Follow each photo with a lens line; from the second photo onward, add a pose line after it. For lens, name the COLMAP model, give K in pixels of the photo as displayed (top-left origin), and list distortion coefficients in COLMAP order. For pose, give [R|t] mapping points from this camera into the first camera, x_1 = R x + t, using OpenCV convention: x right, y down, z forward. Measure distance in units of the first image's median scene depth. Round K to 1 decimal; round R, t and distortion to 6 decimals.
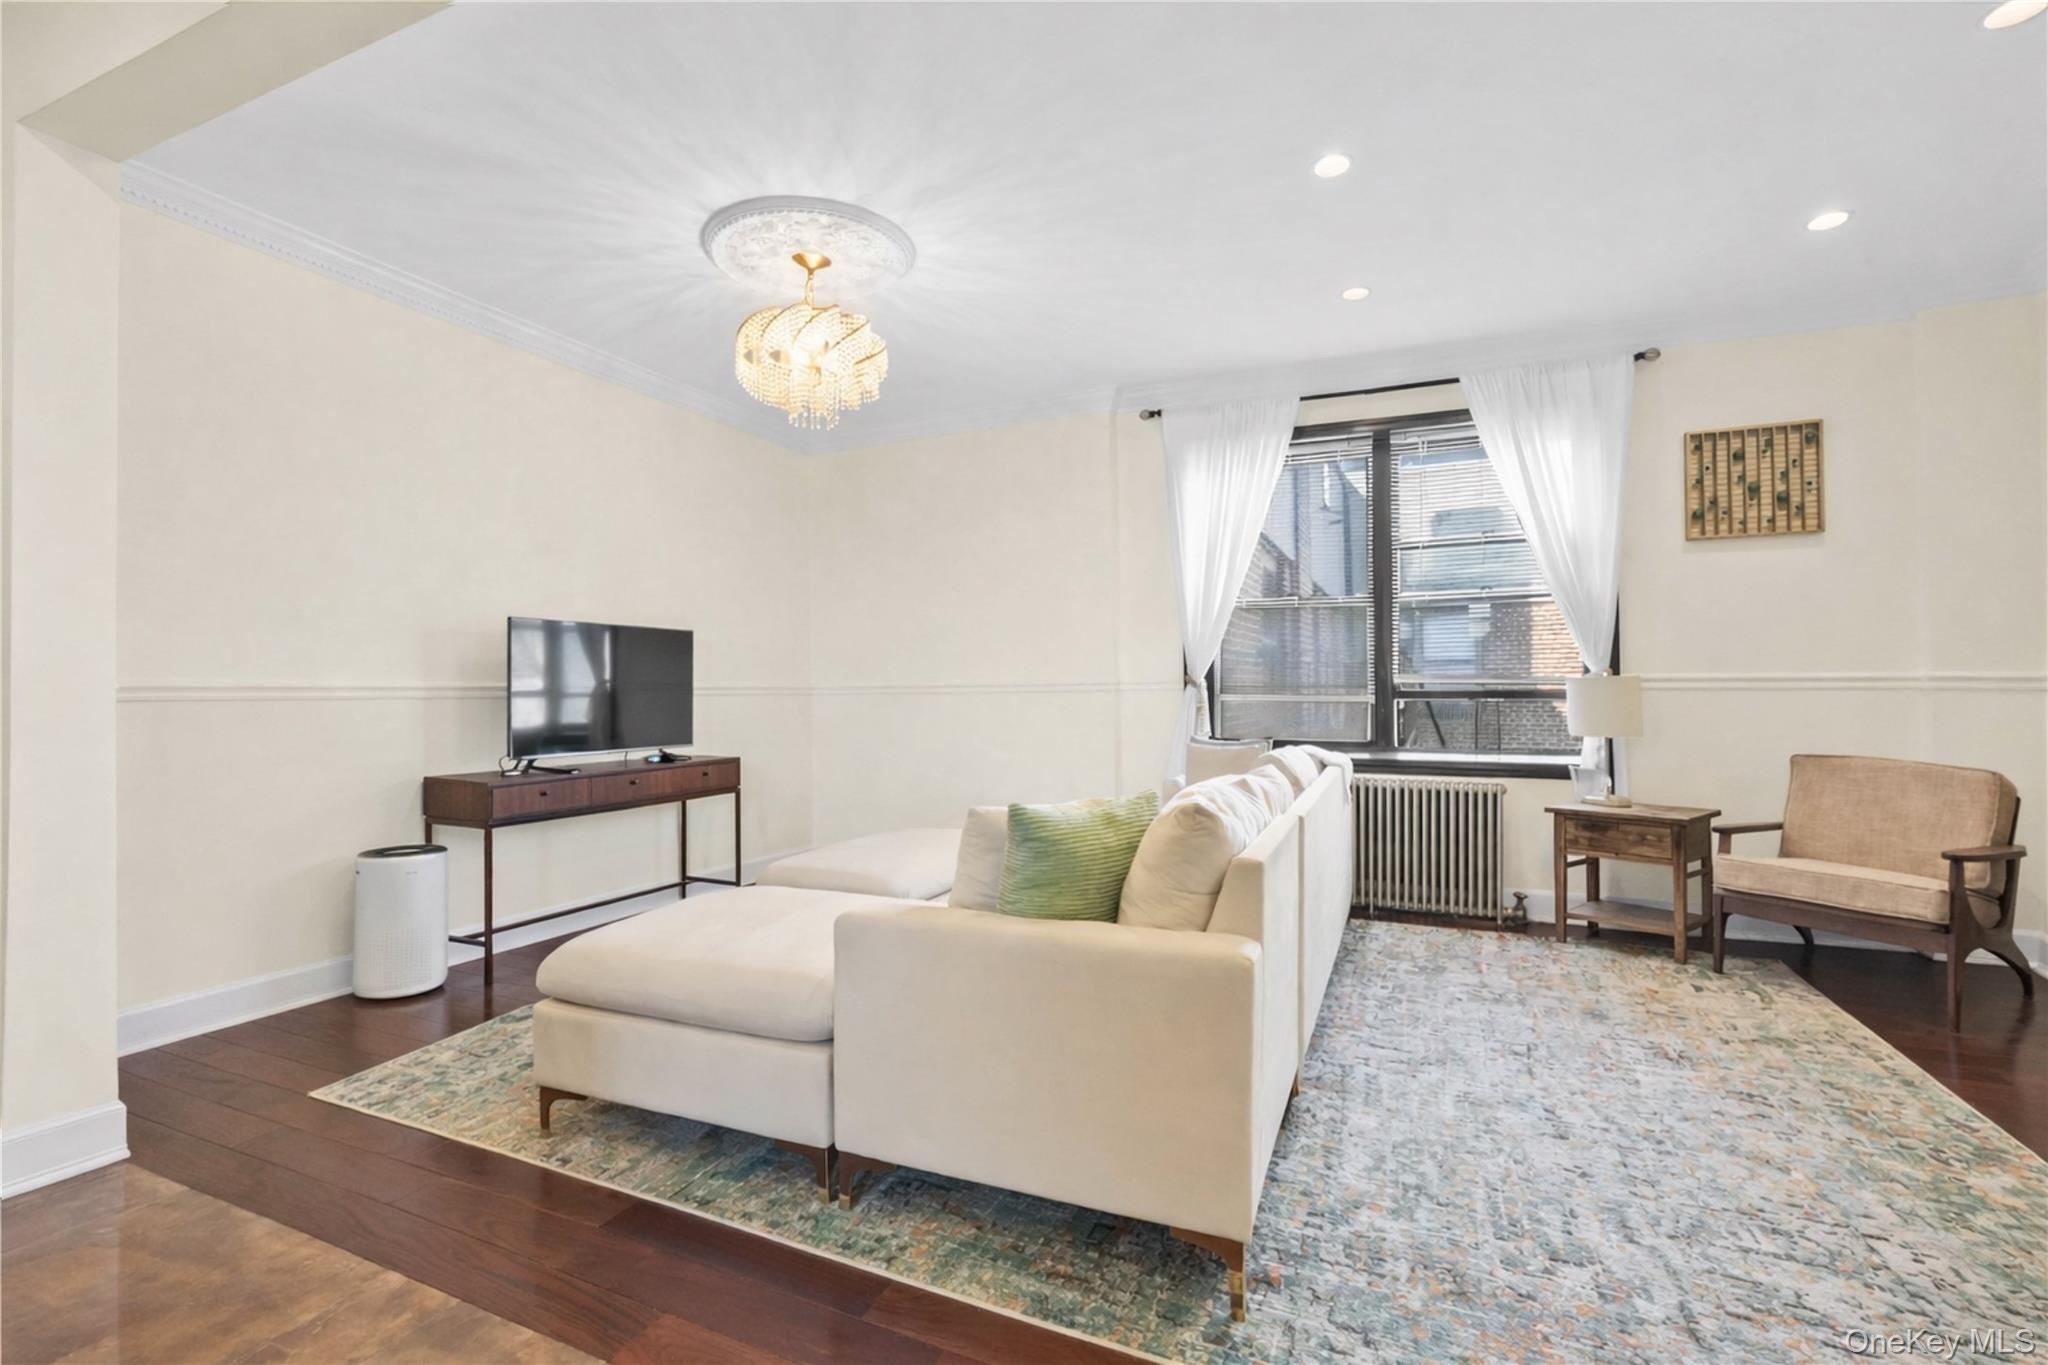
lens RADIAL K [[904.7, 0, 1036.5], [0, 904.7, 685.9], [0, 0, 1]] dist [-0.013436, 0.005004]
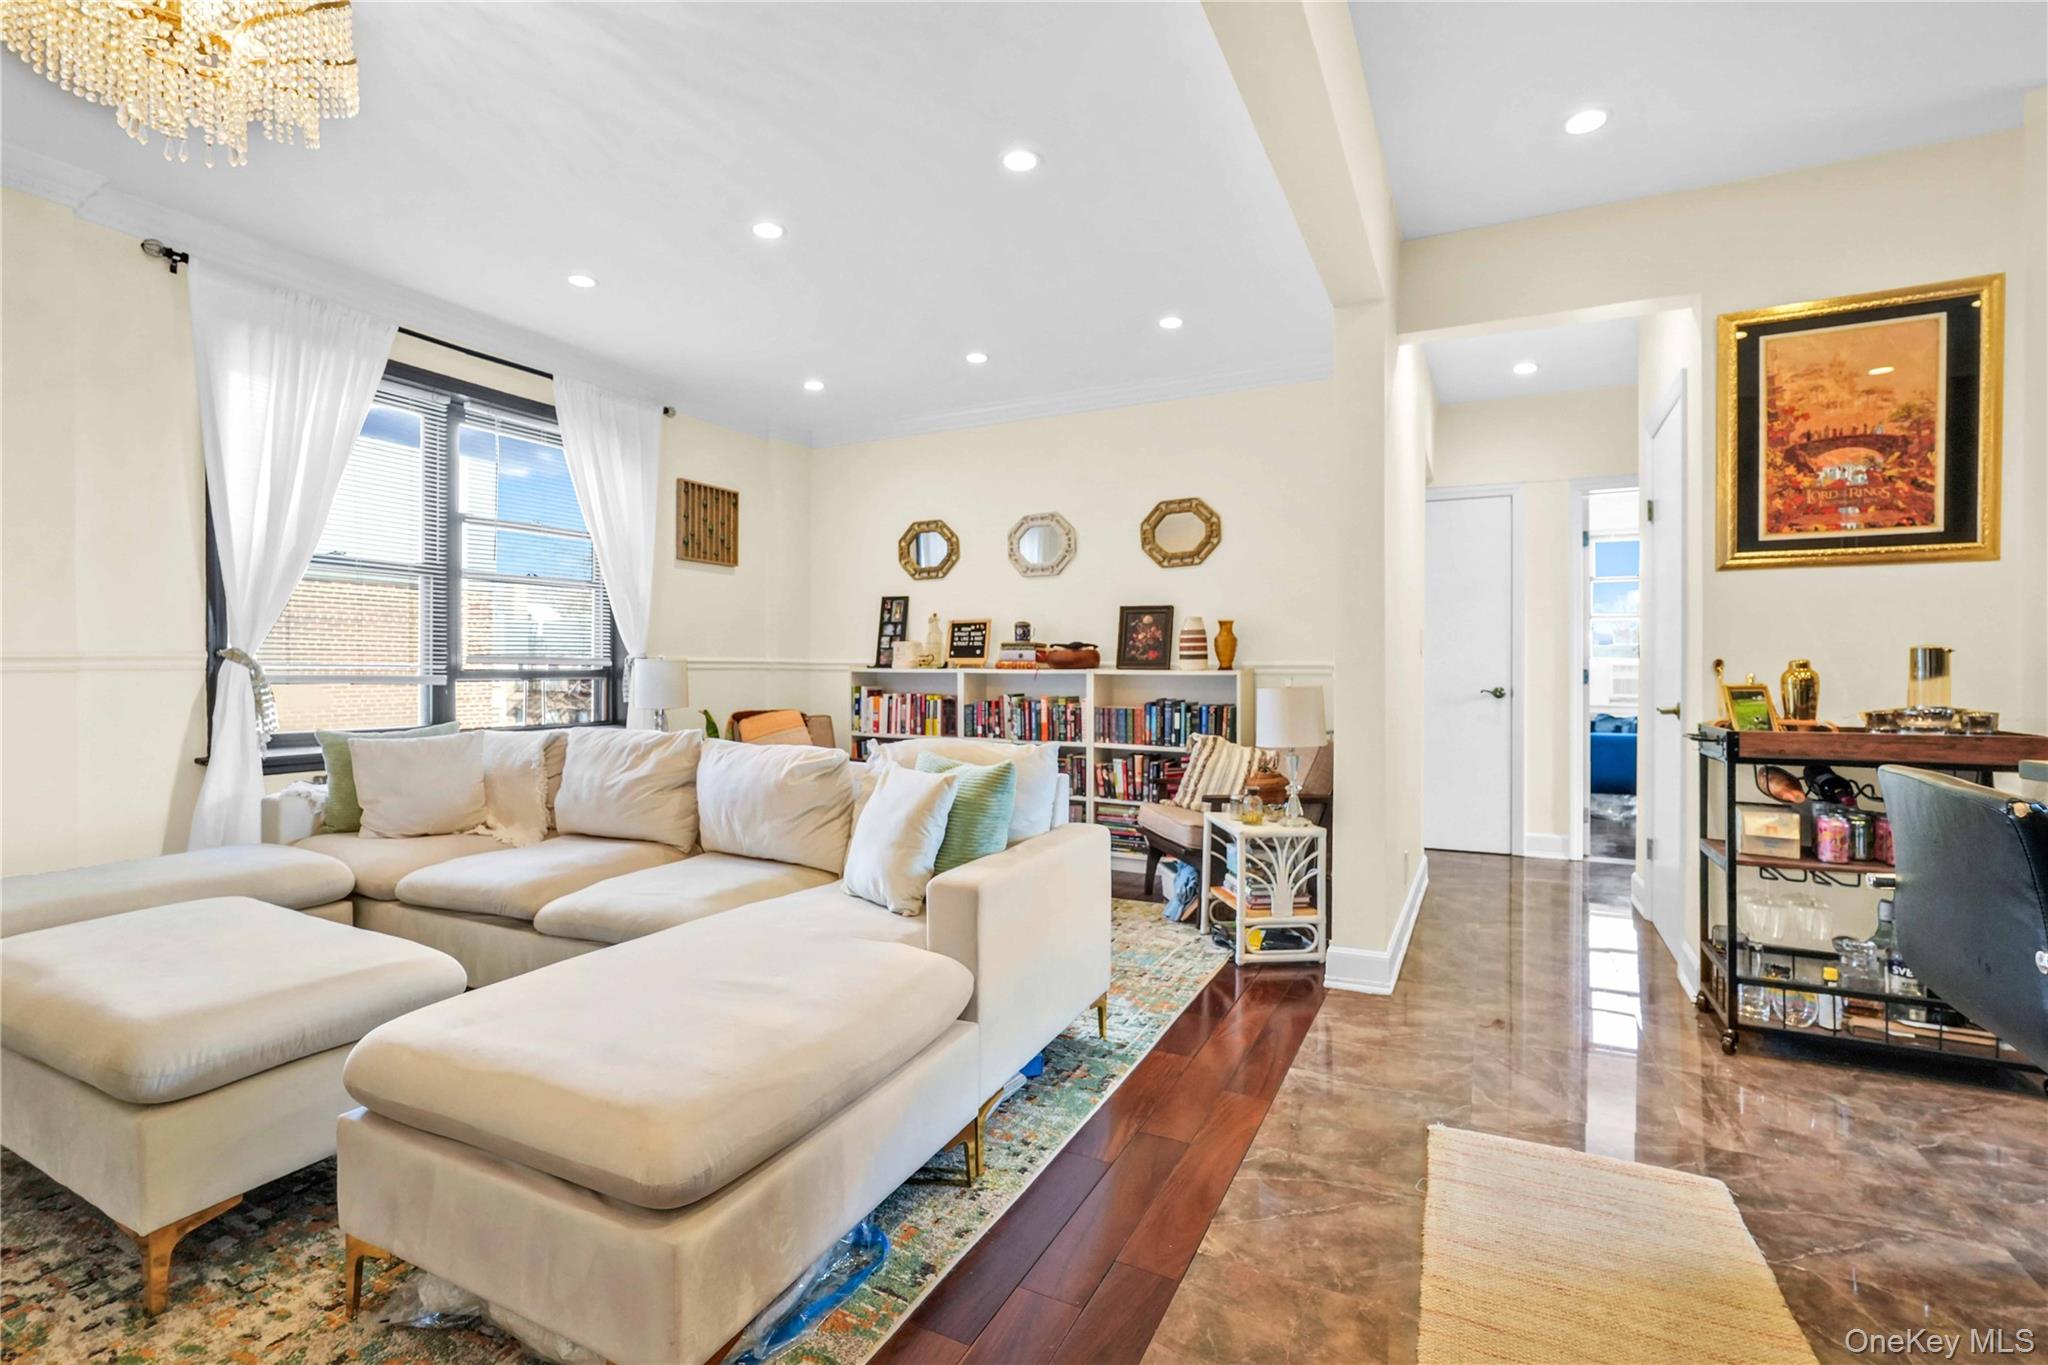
lens RADIAL K [[904.7, 0, 1002.1], [0, 904.7, 673.0], [0, 0, 1]] dist [-0.013436, 0.005004]
pose [[0.077347, -0.002559, 0.997001, -0.595341], [-0.007452, 0.999967, 0.003144, 0.000306], [-0.996976, -0.007673, 0.077325, 0.422249]]
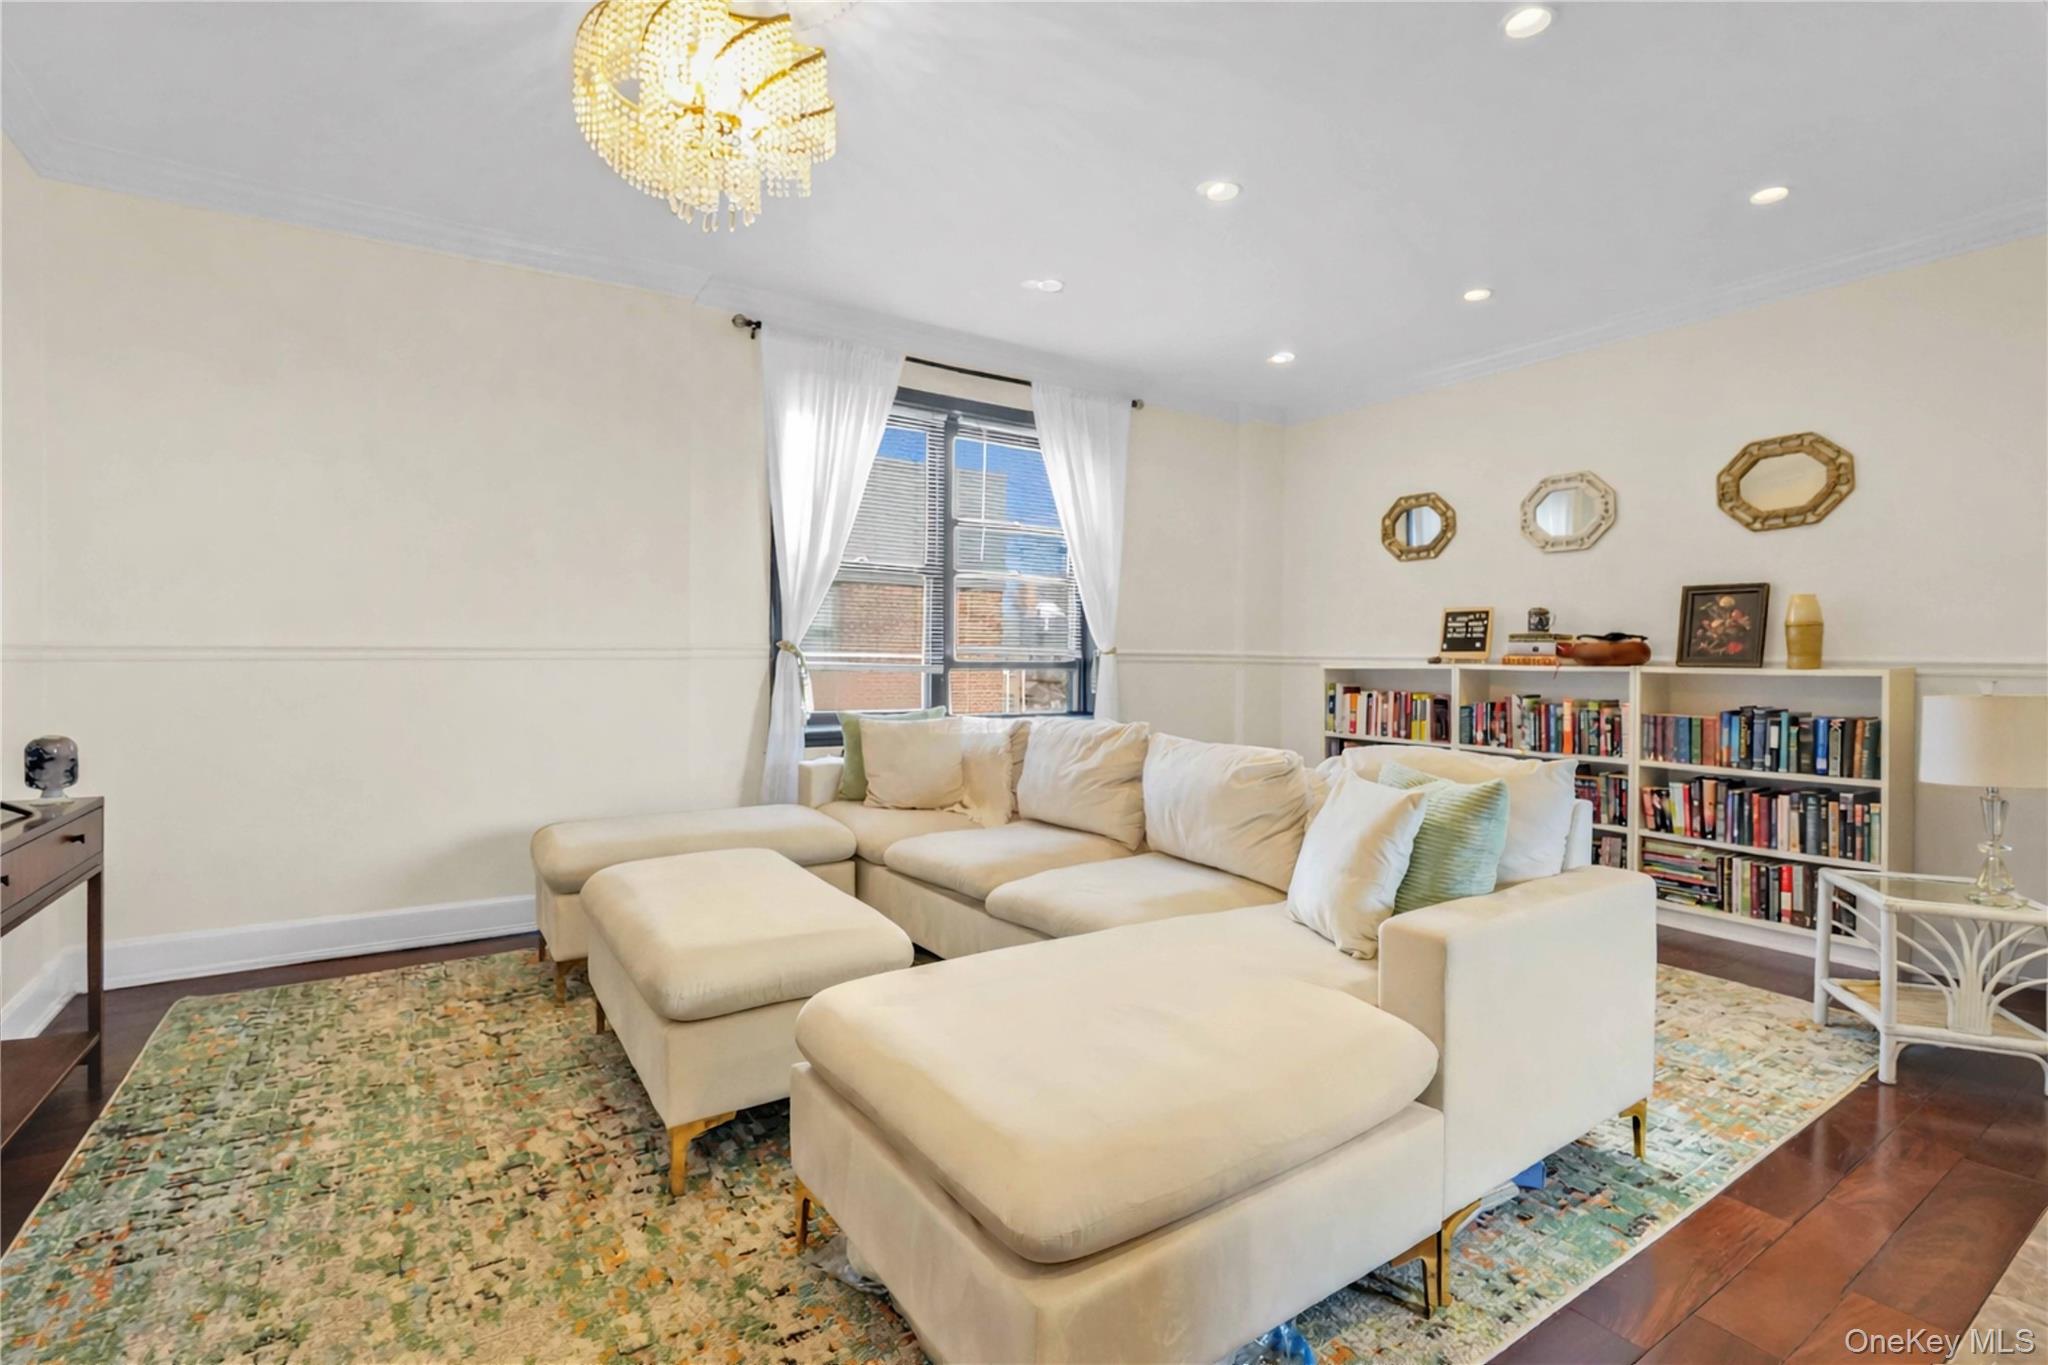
lens RADIAL K [[904.7, 0, 1029.9], [0, 904.7, 665.7], [0, 0, 1]] dist [-0.013436, 0.005004]
pose [[0.549479, 0.002604, 0.835503, -0.514225], [-0.016396, 0.999836, 0.007667, 0.001168], [-0.835347, -0.017912, 0.549432, 0.409394]]
